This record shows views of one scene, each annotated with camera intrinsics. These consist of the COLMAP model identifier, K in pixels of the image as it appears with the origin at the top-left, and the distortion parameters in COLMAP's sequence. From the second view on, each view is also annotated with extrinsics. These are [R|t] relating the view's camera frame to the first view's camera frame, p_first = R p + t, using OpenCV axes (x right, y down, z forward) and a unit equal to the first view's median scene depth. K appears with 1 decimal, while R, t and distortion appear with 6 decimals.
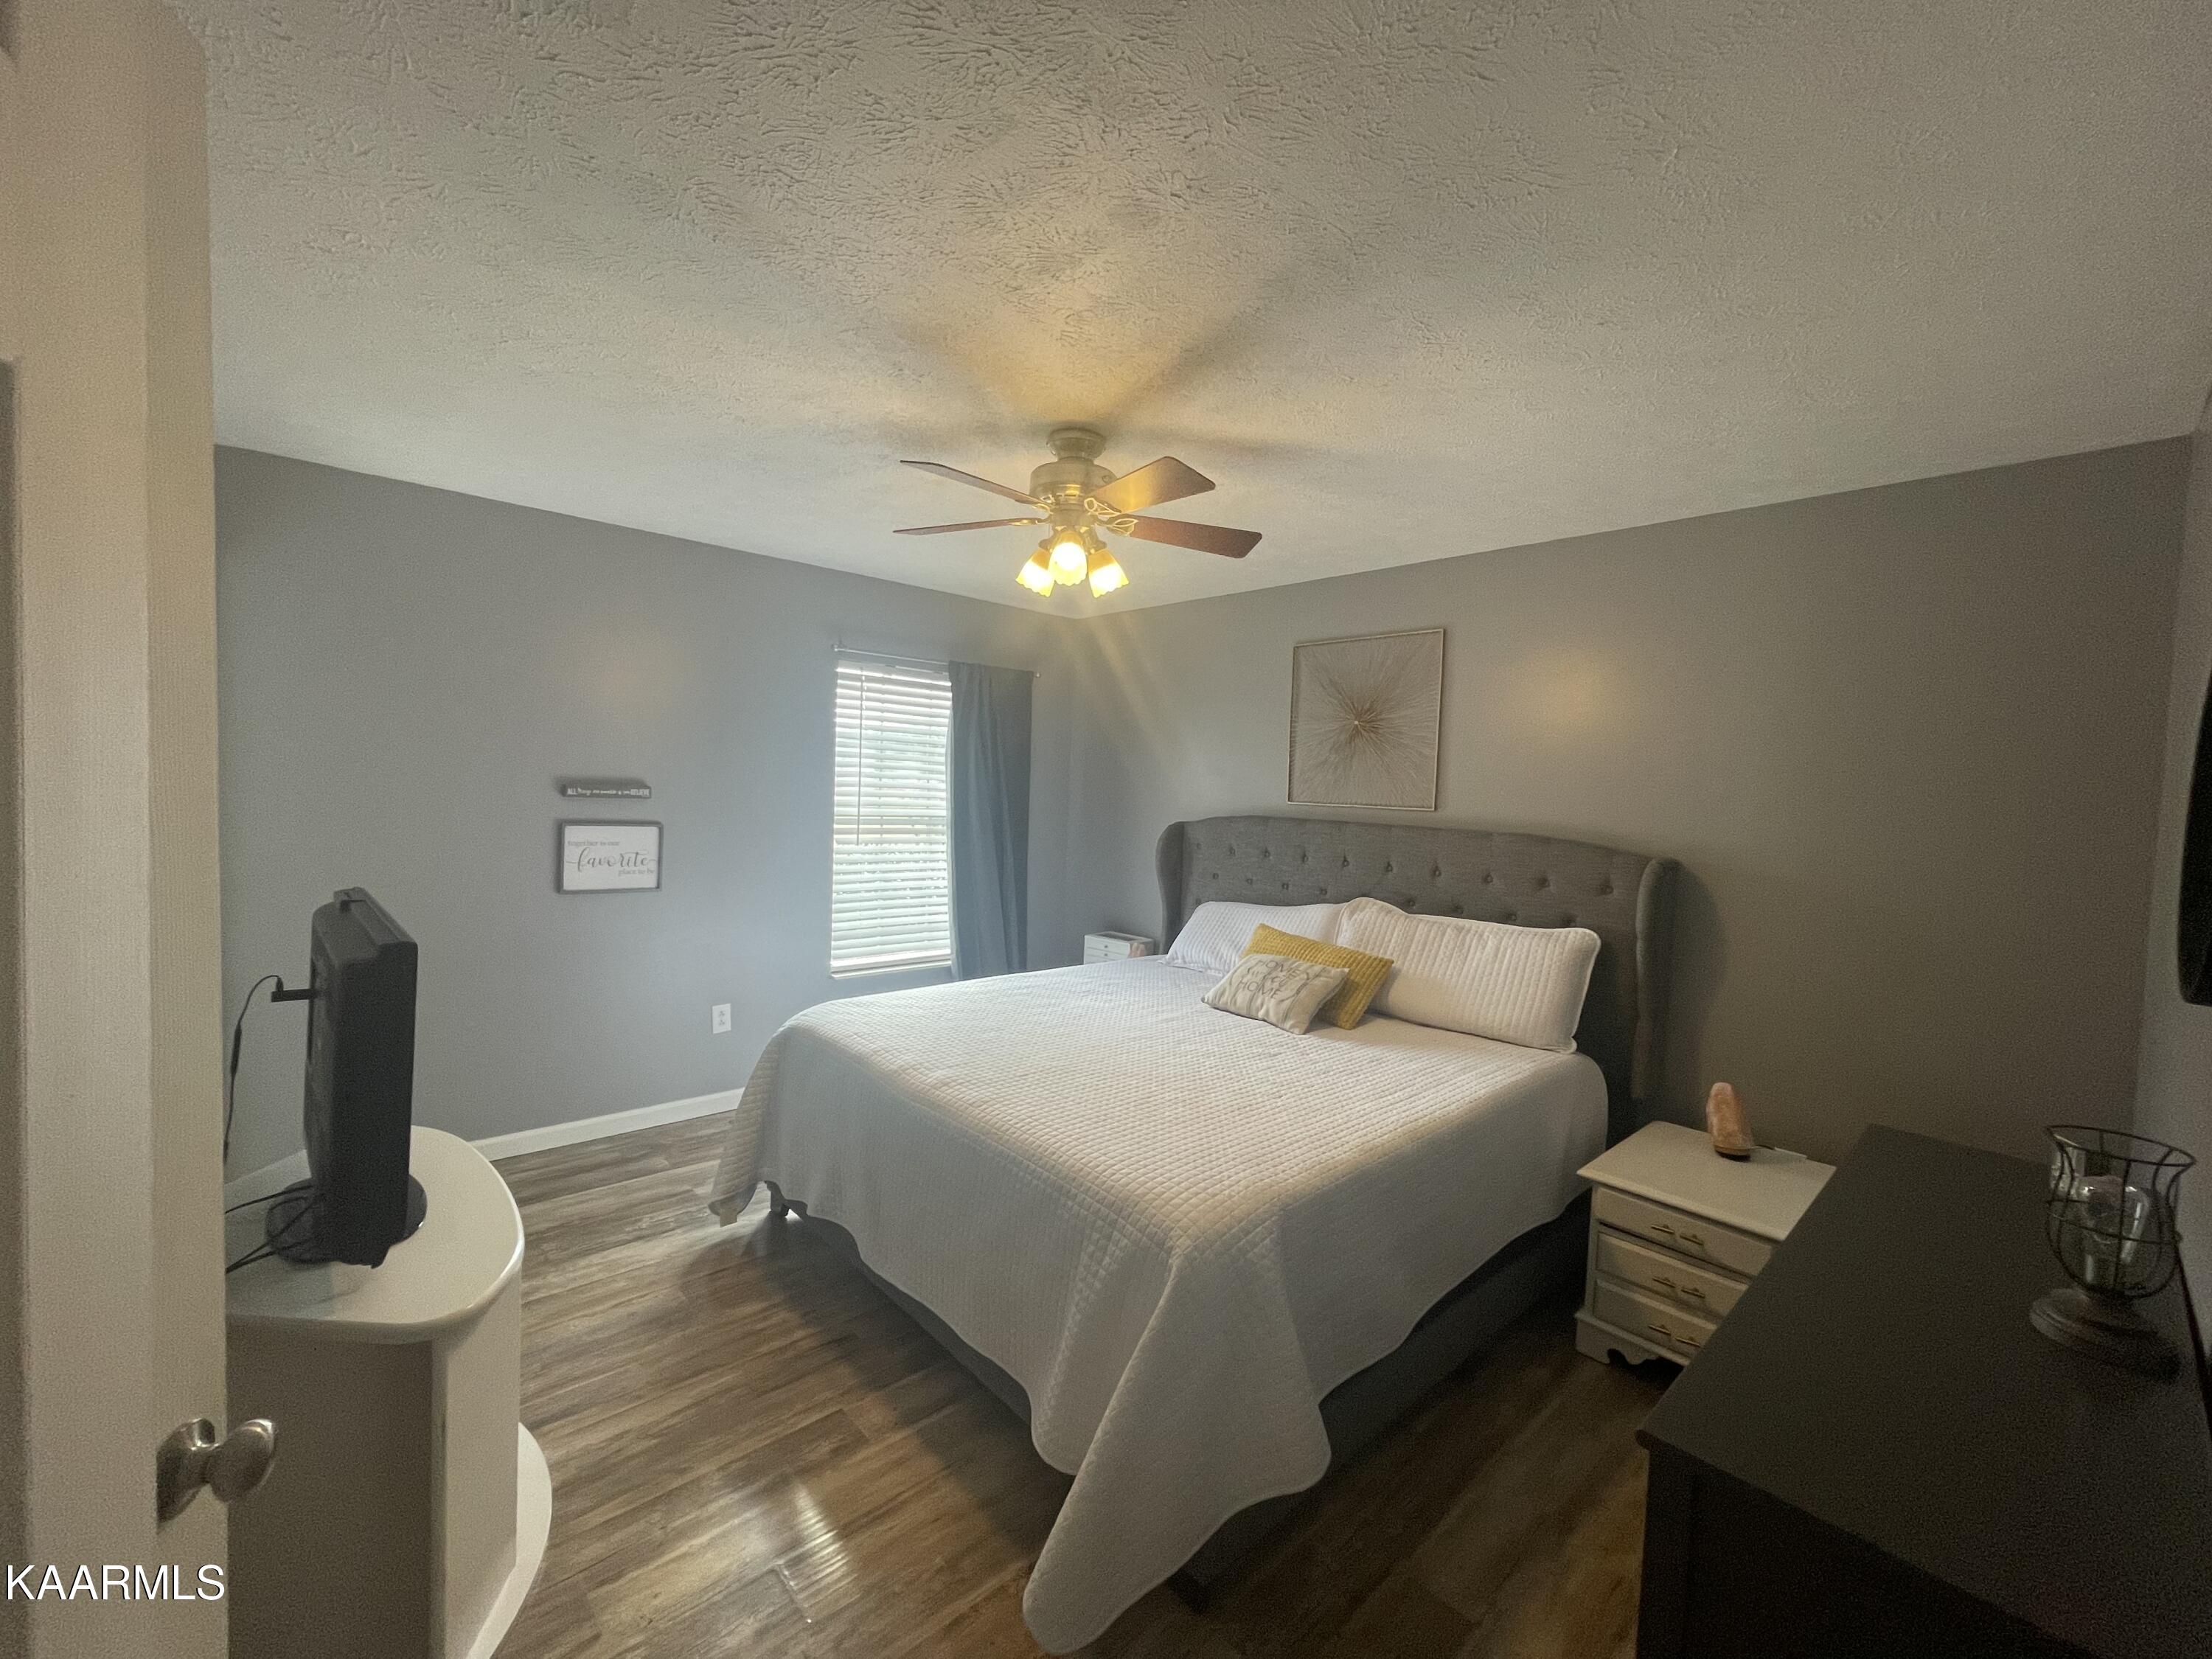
lens RADIAL K [[897.1, 0, 1087.3], [0, 897.1, 820.5], [0, 0, 1]] dist [-0.004365, 0.000024]
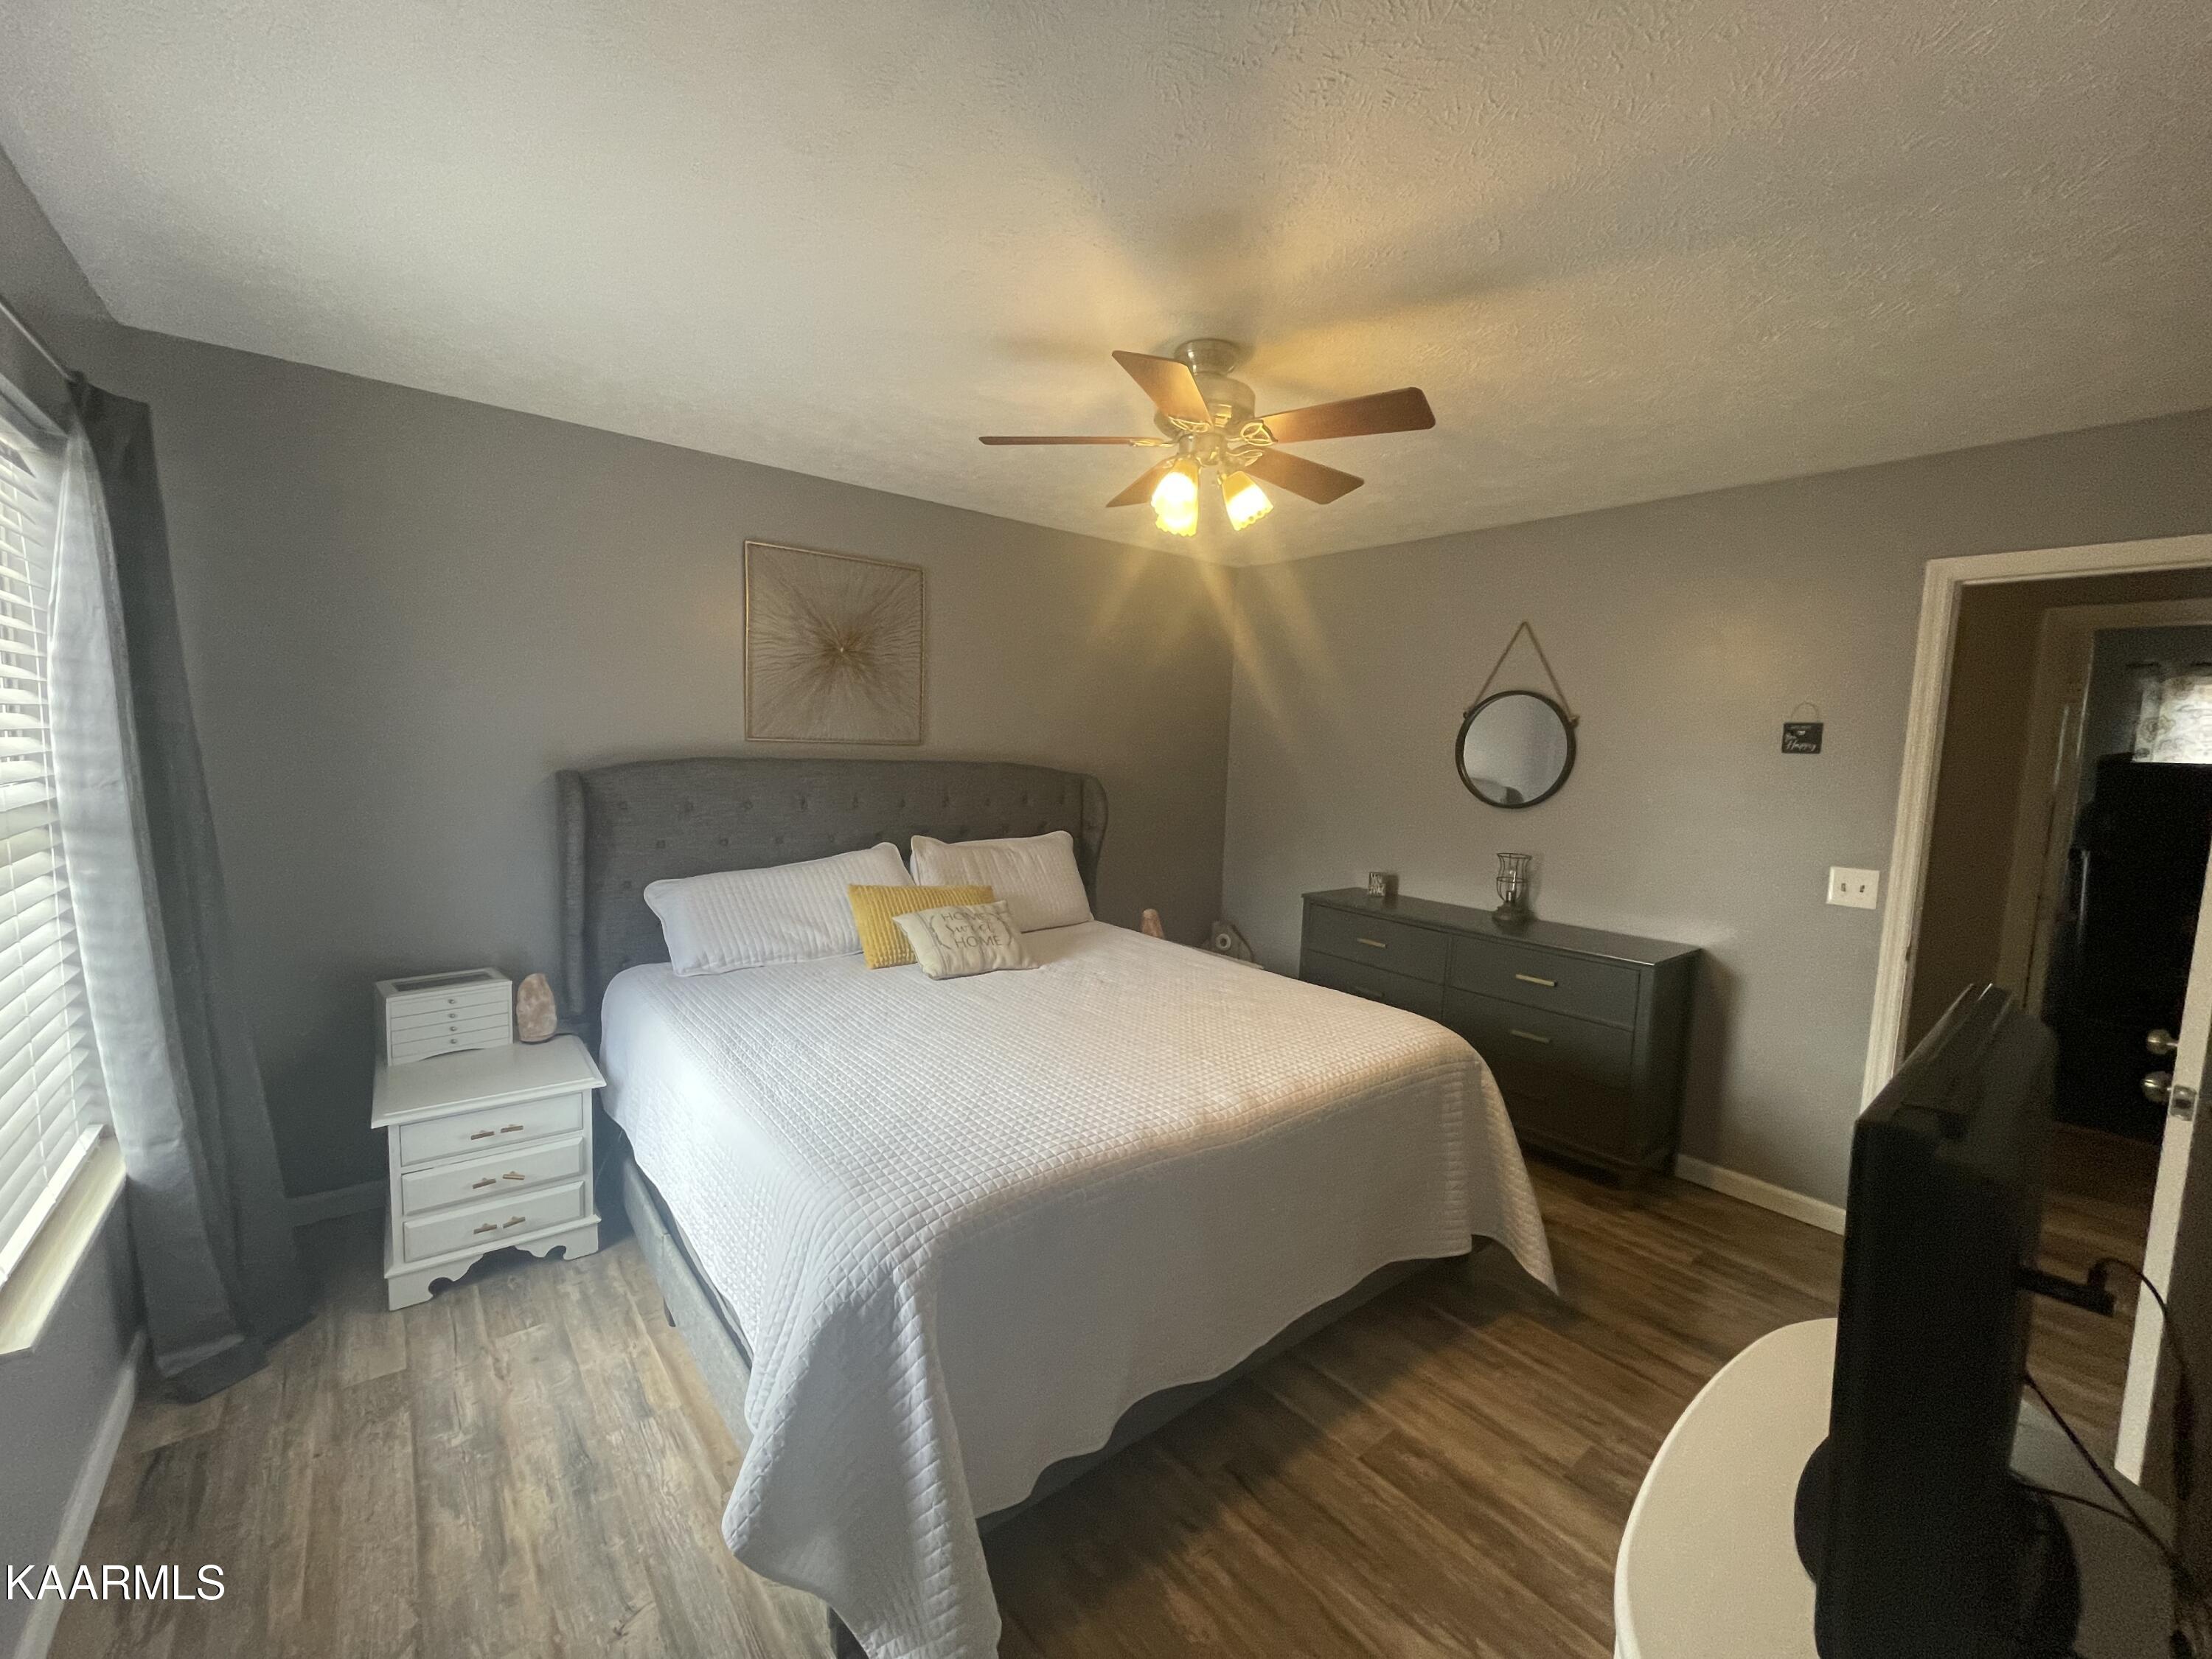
lens RADIAL K [[897.1, 0, 1085.5], [0, 897.1, 822.0], [0, 0, 1]] dist [-0.004365, 0.000024]
pose [[0.061824, -0.142276, 0.987894, -0.807580], [-0.002843, 0.989759, 0.142723, -0.087324], [-0.998083, -0.011632, 0.060786, 0.898820]]
